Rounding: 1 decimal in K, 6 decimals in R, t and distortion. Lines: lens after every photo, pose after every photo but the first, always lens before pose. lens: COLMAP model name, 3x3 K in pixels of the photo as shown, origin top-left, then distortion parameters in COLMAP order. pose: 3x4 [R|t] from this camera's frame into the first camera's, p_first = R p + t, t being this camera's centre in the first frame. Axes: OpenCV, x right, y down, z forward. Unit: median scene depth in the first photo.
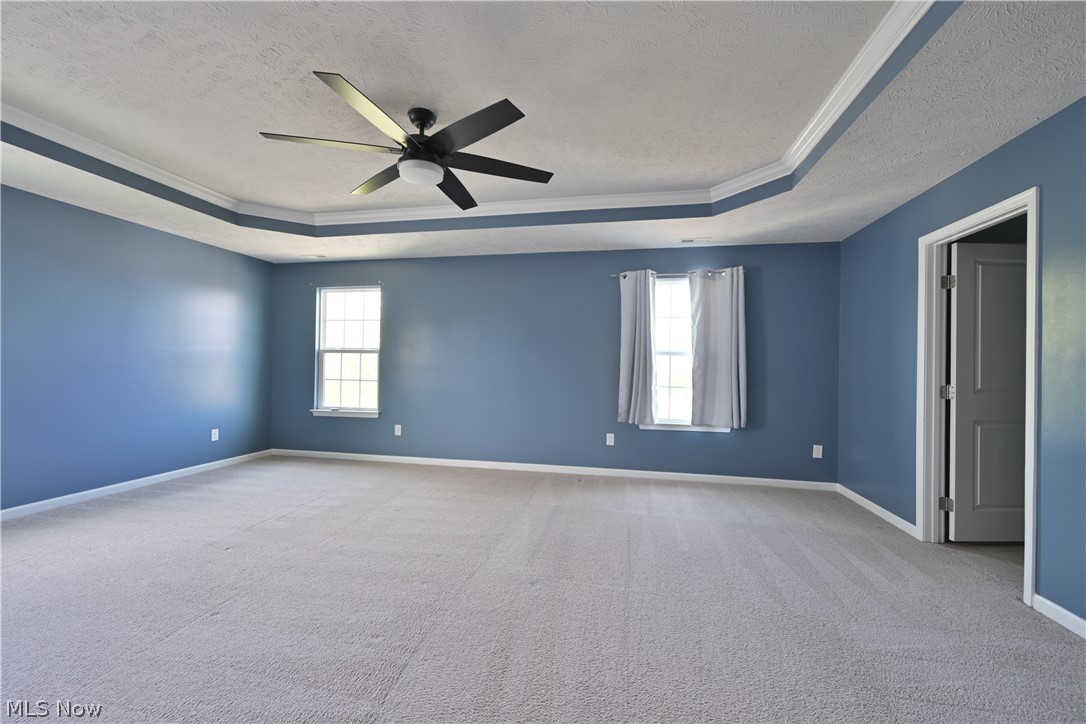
lens RADIAL K [[423.3, 0, 543.0], [0, 423.3, 362.0], [0, 0, 1]] dist [-0.001833, -0.000142]
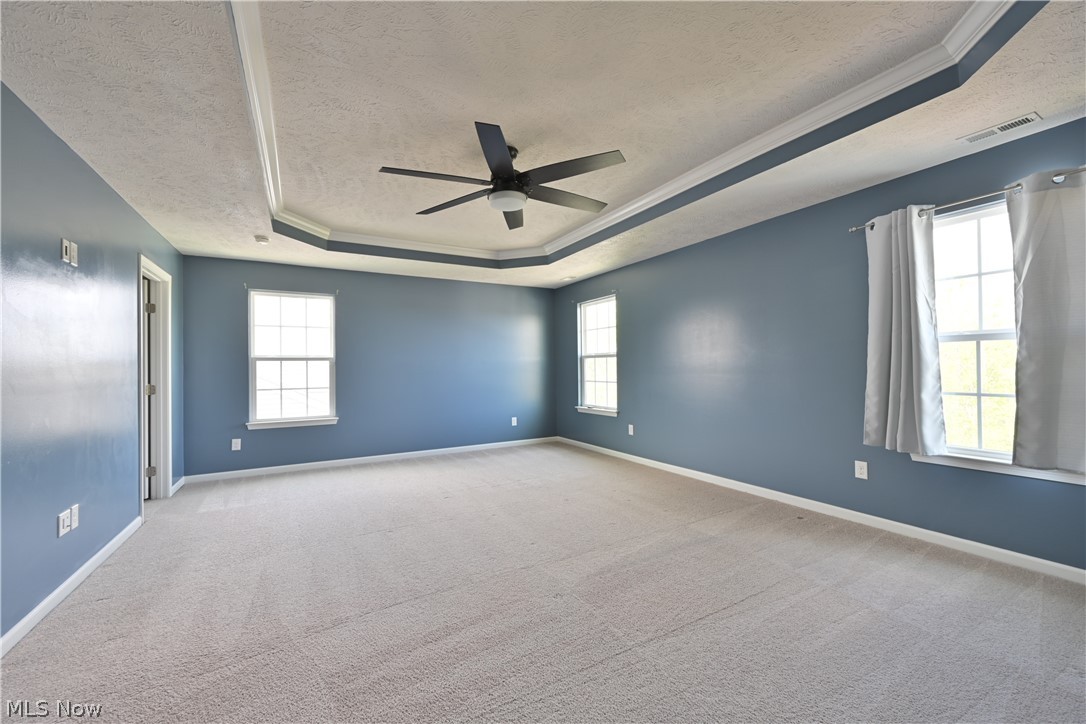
lens RADIAL K [[423.3, 0, 543.0], [0, 423.3, 362.0], [0, 0, 1]] dist [-0.001833, -0.000142]
pose [[0.657396, -0.033378, -0.752806, 0.353106], [0.031592, 0.999361, -0.016721, 0.005237], [0.752883, -0.012790, 0.658030, 0.177953]]
